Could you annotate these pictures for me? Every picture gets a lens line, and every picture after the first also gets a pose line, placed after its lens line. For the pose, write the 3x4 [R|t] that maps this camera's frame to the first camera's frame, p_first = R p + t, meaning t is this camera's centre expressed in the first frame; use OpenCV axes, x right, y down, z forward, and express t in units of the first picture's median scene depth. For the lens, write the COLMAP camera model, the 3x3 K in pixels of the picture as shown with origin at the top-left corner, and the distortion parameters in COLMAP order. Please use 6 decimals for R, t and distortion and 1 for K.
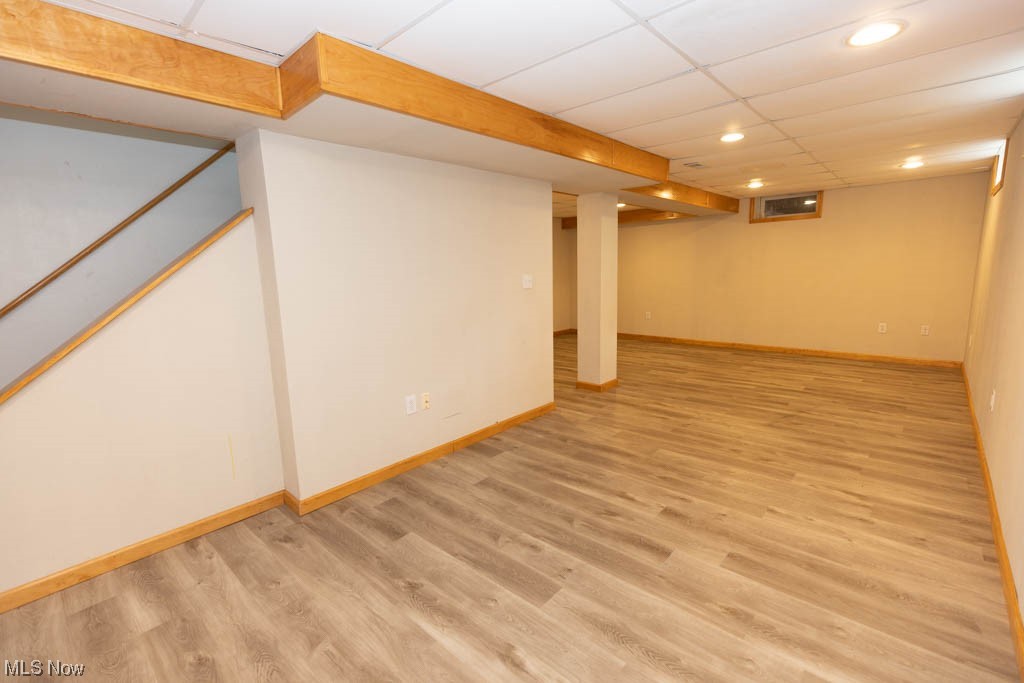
lens RADIAL K [[457.5, 0, 504.5], [0, 457.5, 332.7], [0, 0, 1]] dist [-0.001762, -0.000860]
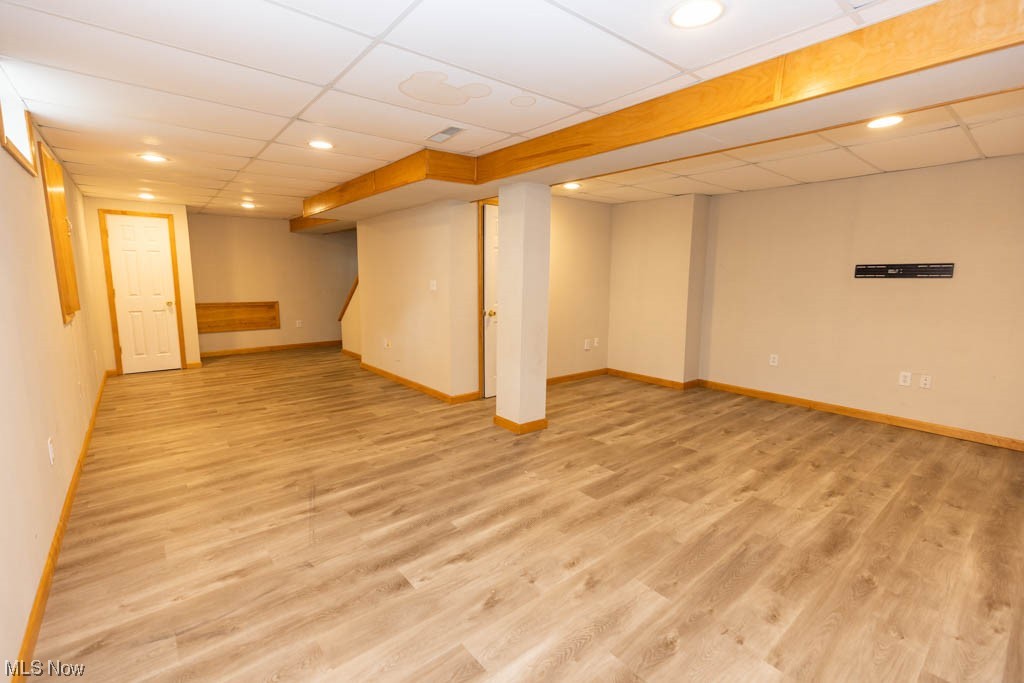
lens RADIAL K [[456.1, 0, 506.6], [0, 456.1, 338.2], [0, 0, 1]] dist [0.001535, 0.000824]
pose [[-0.142675, 0.165183, -0.975889, 1.379008], [-0.138164, 0.972998, 0.184893, -0.251067], [0.980079, 0.161212, -0.116000, 1.497623]]
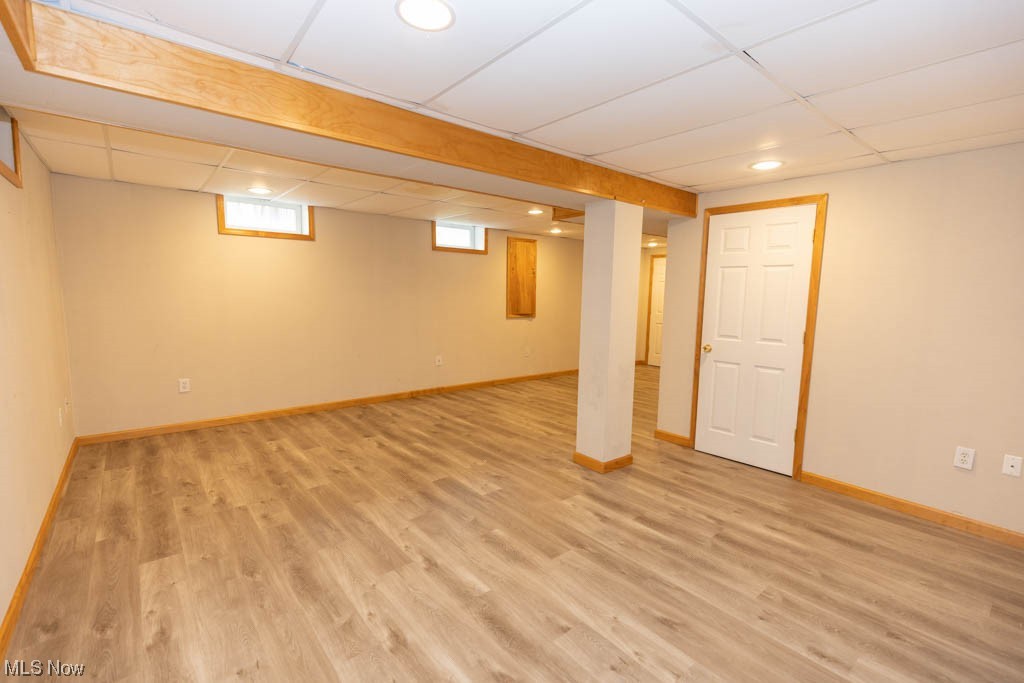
lens RADIAL K [[456.1, 0, 506.6], [0, 456.1, 338.2], [0, 0, 1]] dist [0.001535, 0.000824]
pose [[-0.990242, -0.005442, 0.139251, 0.363912], [0.027933, 0.971207, 0.236593, -0.365884], [-0.136529, 0.238174, -0.961578, 2.411459]]
